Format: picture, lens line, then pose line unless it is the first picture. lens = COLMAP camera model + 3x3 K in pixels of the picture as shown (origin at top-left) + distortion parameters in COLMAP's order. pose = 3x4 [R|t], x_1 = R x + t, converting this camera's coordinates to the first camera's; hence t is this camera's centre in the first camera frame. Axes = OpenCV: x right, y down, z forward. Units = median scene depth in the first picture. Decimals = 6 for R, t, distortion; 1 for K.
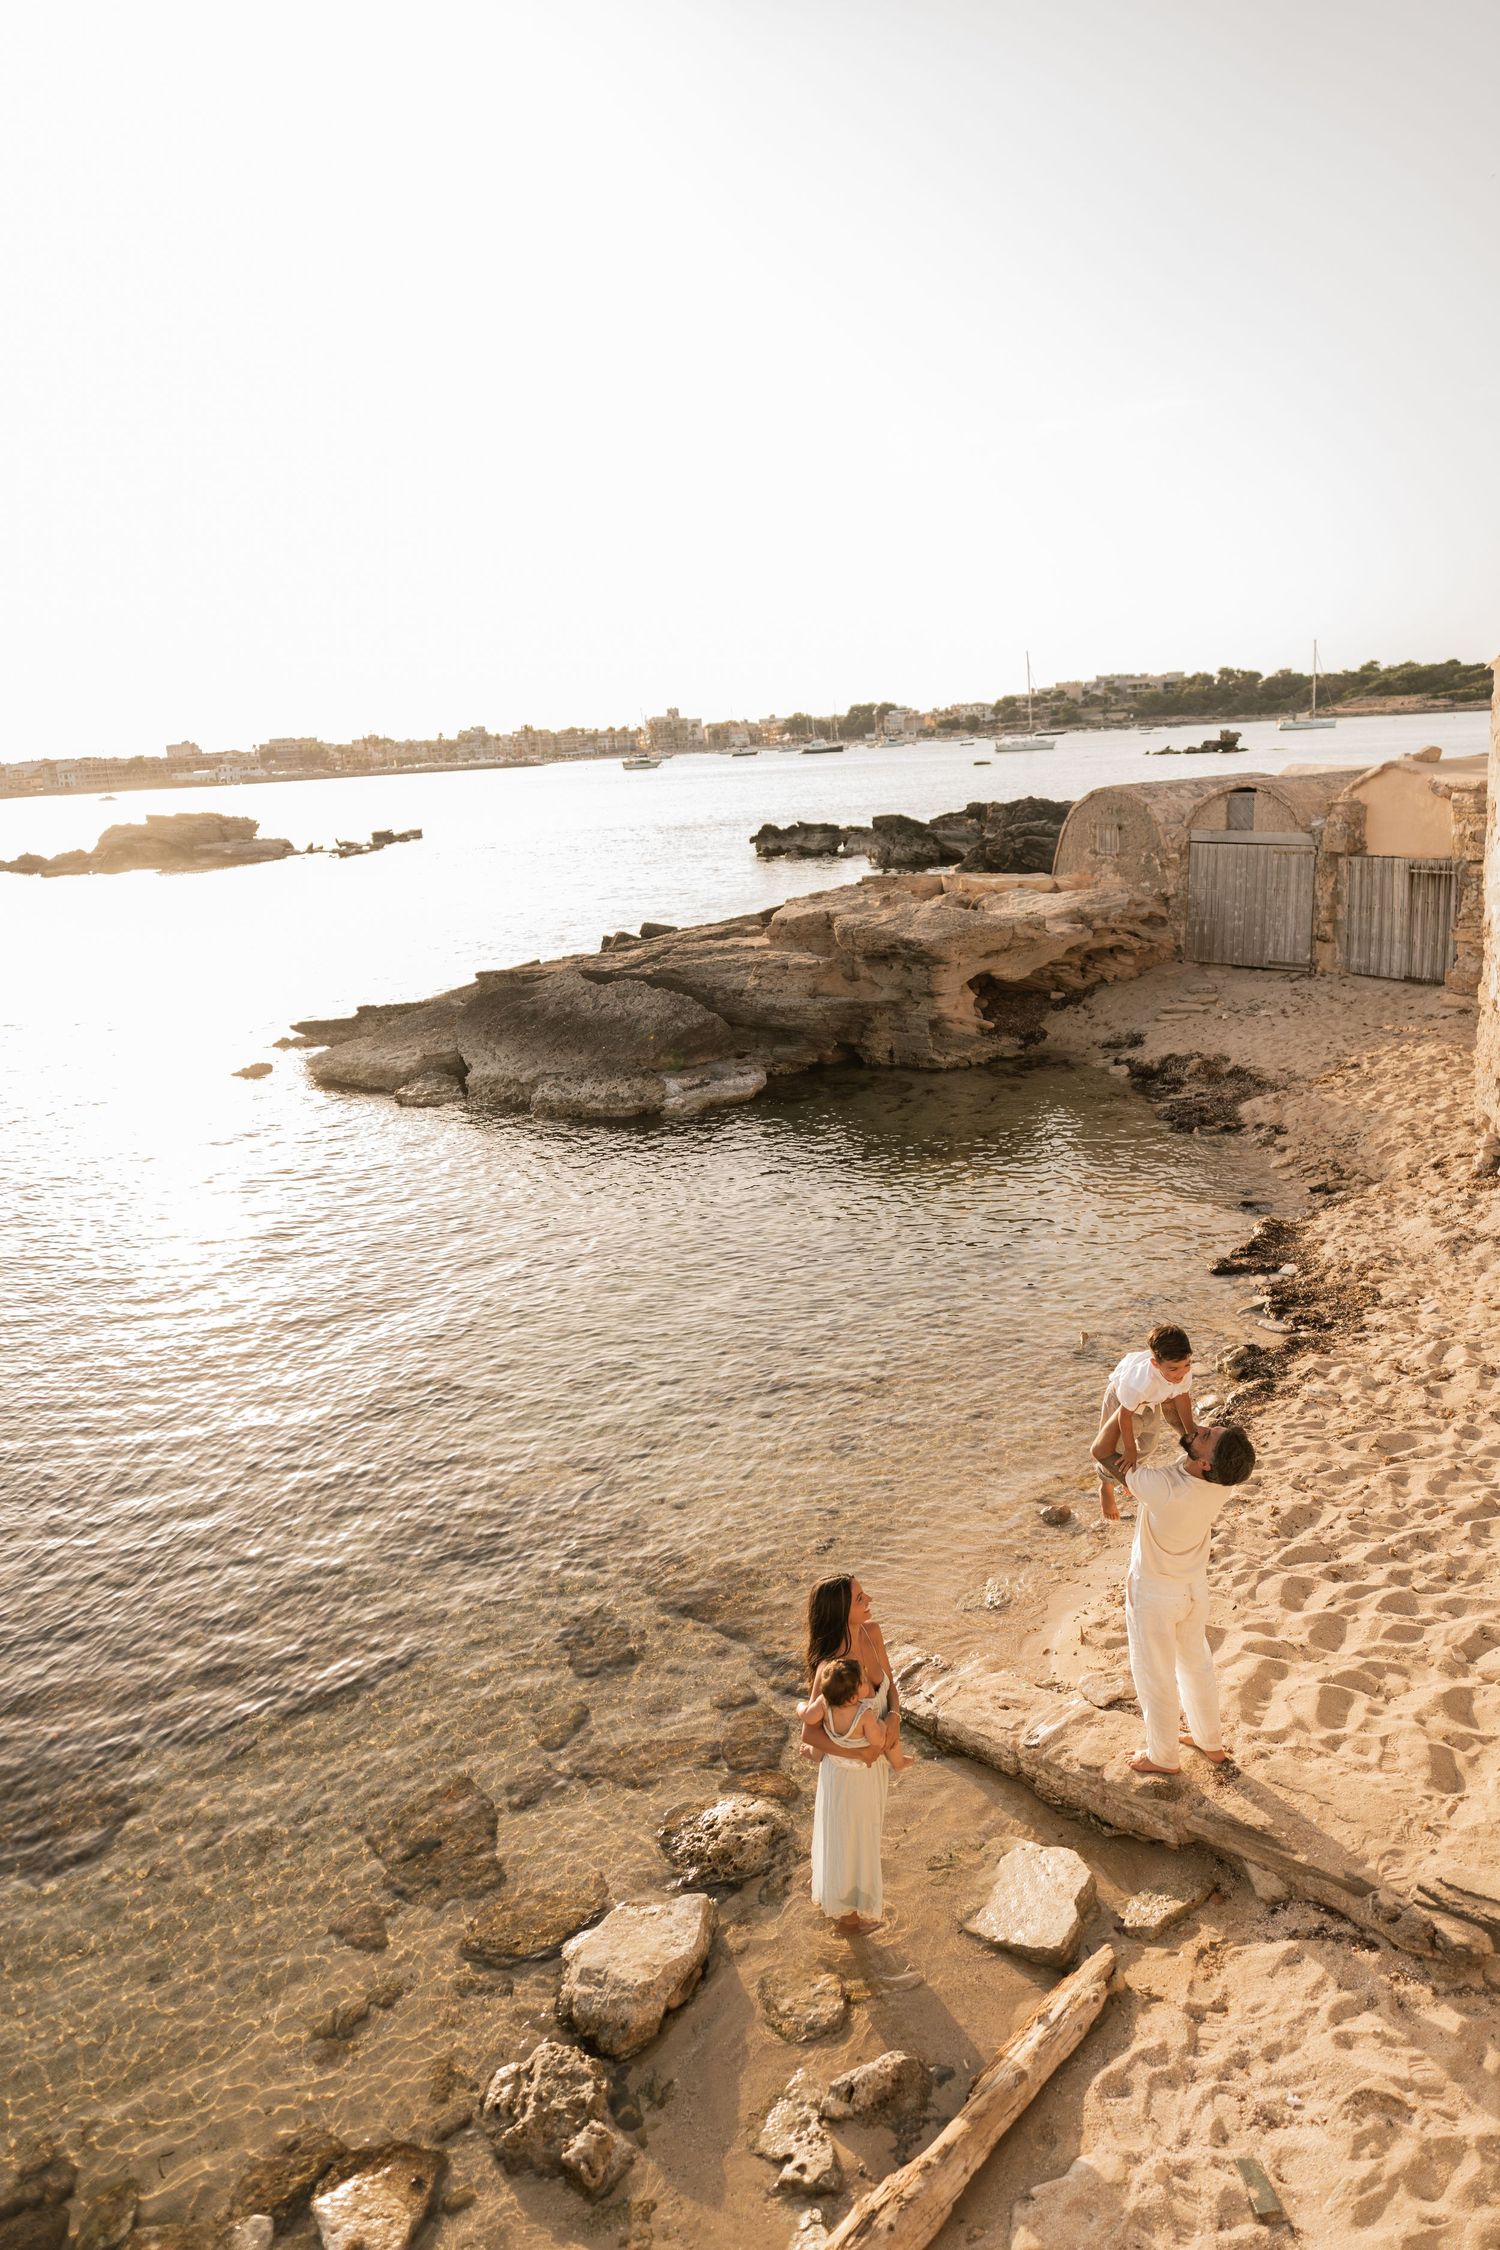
lens RADIAL K [[1482.0, 0, 750.0], [0, 1482.0, 1125.0], [0, 0, 1]] dist [-0.008413, -0.002783]
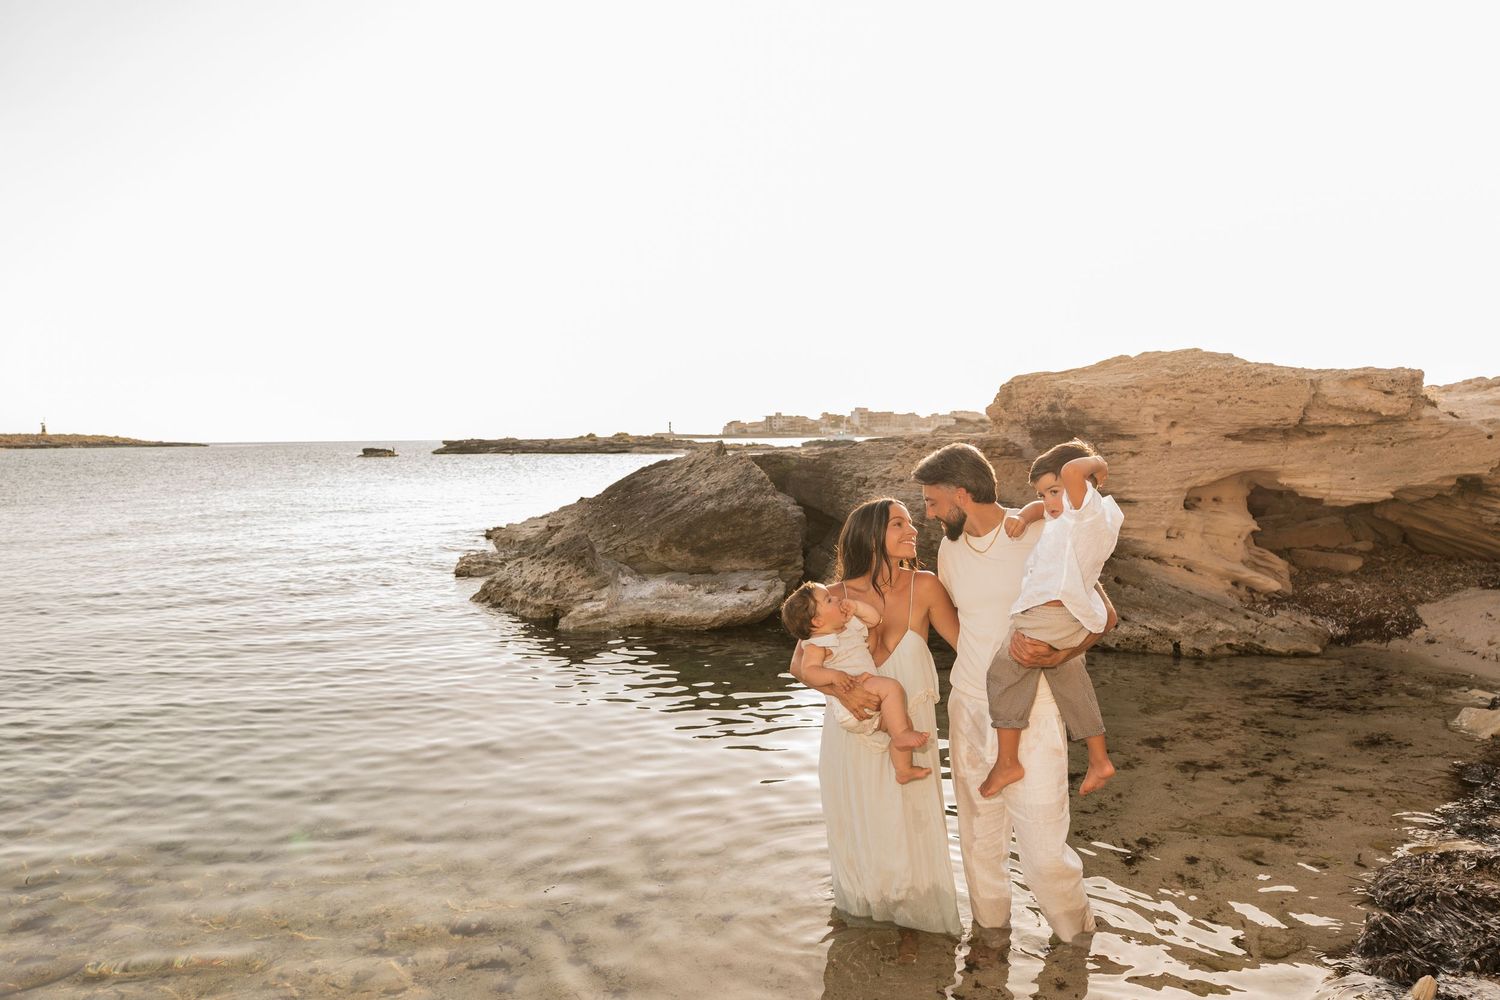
lens RADIAL K [[1036.5, 0, 750.0], [0, 1036.5, 500.0], [0, 0, 1]] dist [-0.019799, -0.003366]
pose [[0.752558, 0.090324, -0.652302, 0.259899], [-0.198132, 0.975708, -0.093479, -0.029294], [0.628013, 0.199590, 0.752173, 0.643211]]
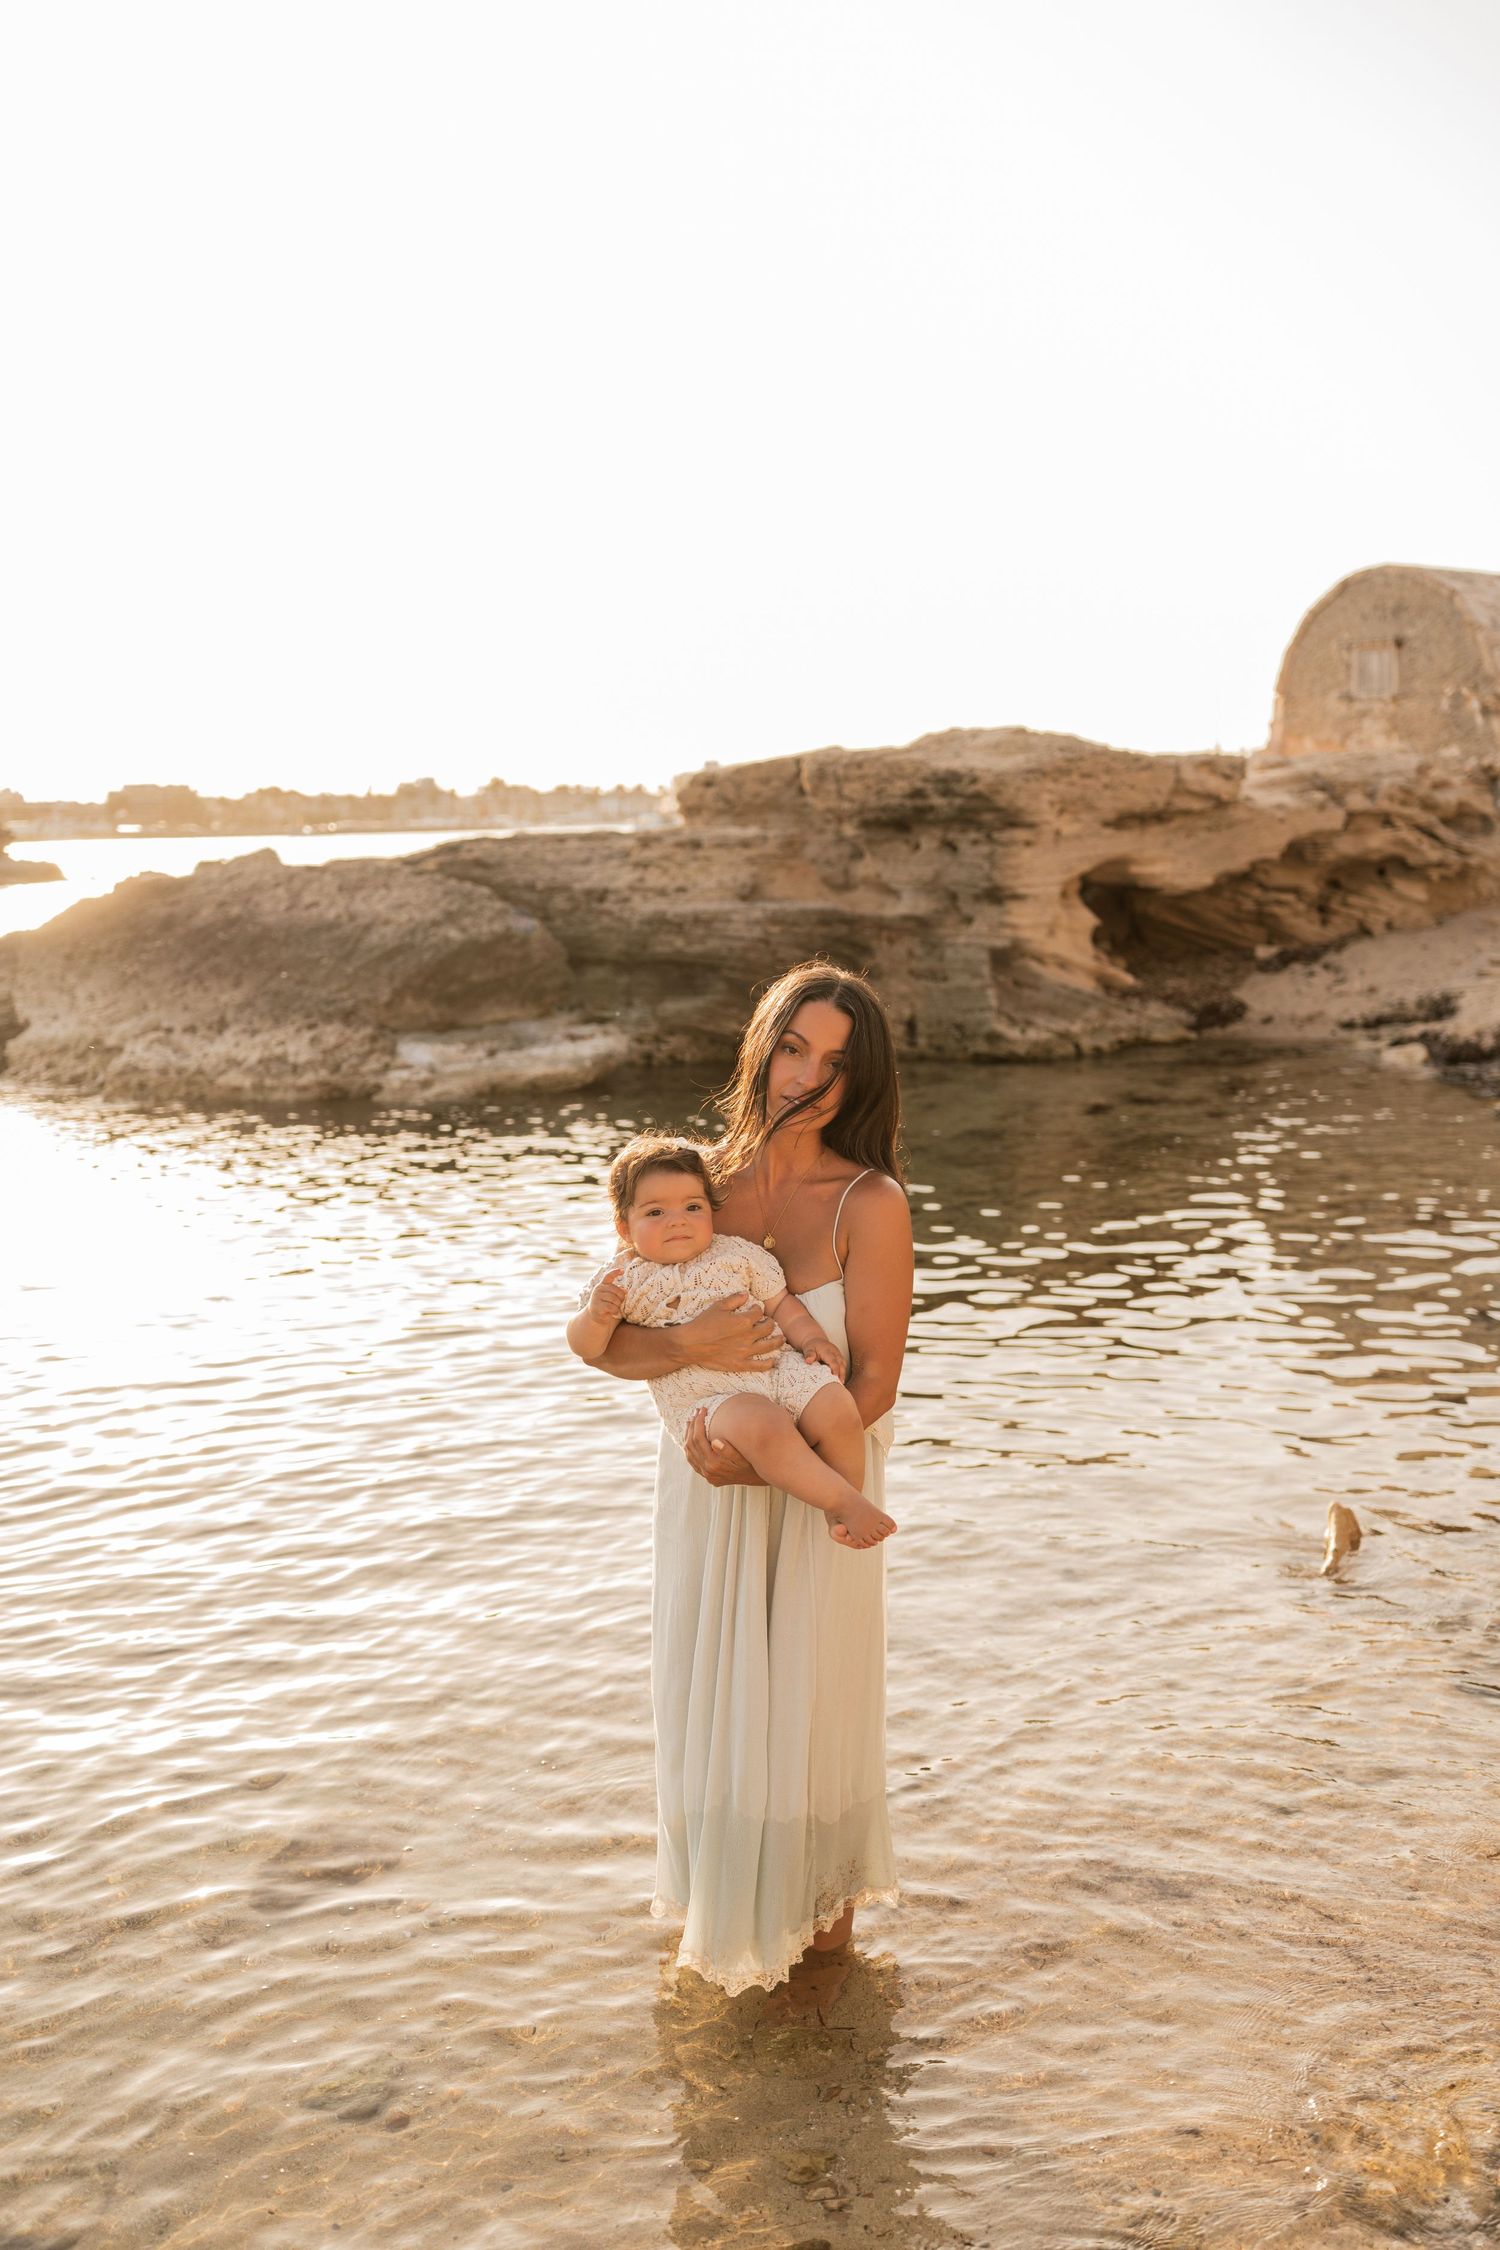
lens RADIAL K [[2206.6, 0, 750.0], [0, 2206.6, 1125.0], [0, 0, 1]] dist [-0.001120, 0.004046]
pose [[0.998875, 0.037166, -0.029463, 0.066883], [-0.040330, 0.992514, -0.115277, 0.065999], [0.024958, 0.116335, 0.992896, 0.312278]]
